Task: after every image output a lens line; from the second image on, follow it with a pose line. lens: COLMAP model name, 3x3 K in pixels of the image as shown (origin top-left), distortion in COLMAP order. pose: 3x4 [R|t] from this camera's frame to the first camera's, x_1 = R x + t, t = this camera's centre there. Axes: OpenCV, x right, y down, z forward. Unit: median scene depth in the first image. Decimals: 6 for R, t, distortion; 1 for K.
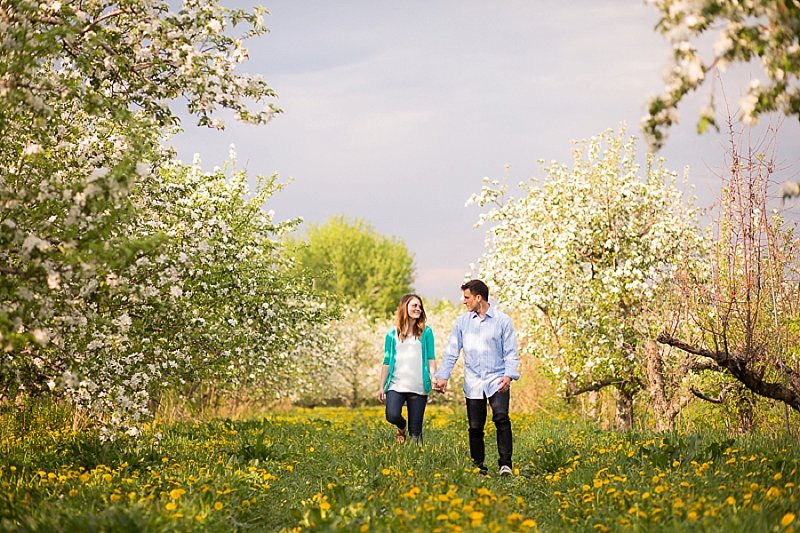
lens RADIAL K [[1862.6, 0, 400.0], [0, 1862.6, 266.5], [0, 0, 1]] dist [-0.029293, -0.900590]
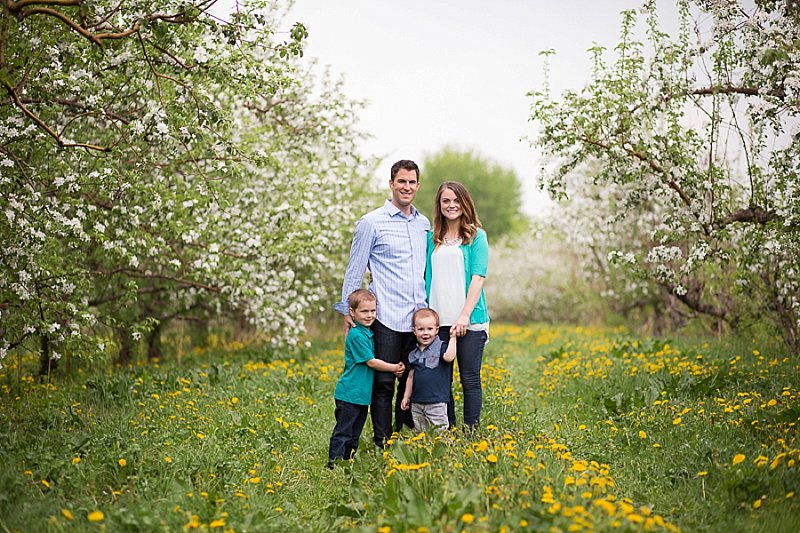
lens RADIAL K [[1862.6, 0, 400.0], [0, 1862.6, 266.5], [0, 0, 1]] dist [-0.029293, -0.900590]
pose [[0.997904, -0.011286, -0.063717, 0.050283], [0.014051, 0.998971, 0.043118, -0.041039], [0.063165, -0.043923, 0.997036, -0.566682]]
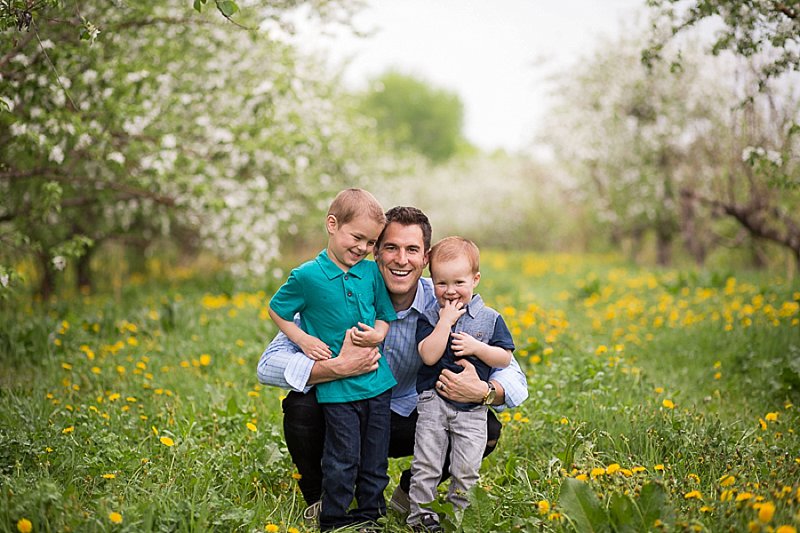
lens RADIAL K [[1862.6, 0, 400.0], [0, 1862.6, 266.5], [0, 0, 1]] dist [-0.029293, -0.900590]
pose [[0.999649, 0.001513, -0.026449, -0.011012], [0.000683, 0.996563, 0.082838, -0.018100], [0.026484, -0.082827, 0.996212, -0.261976]]
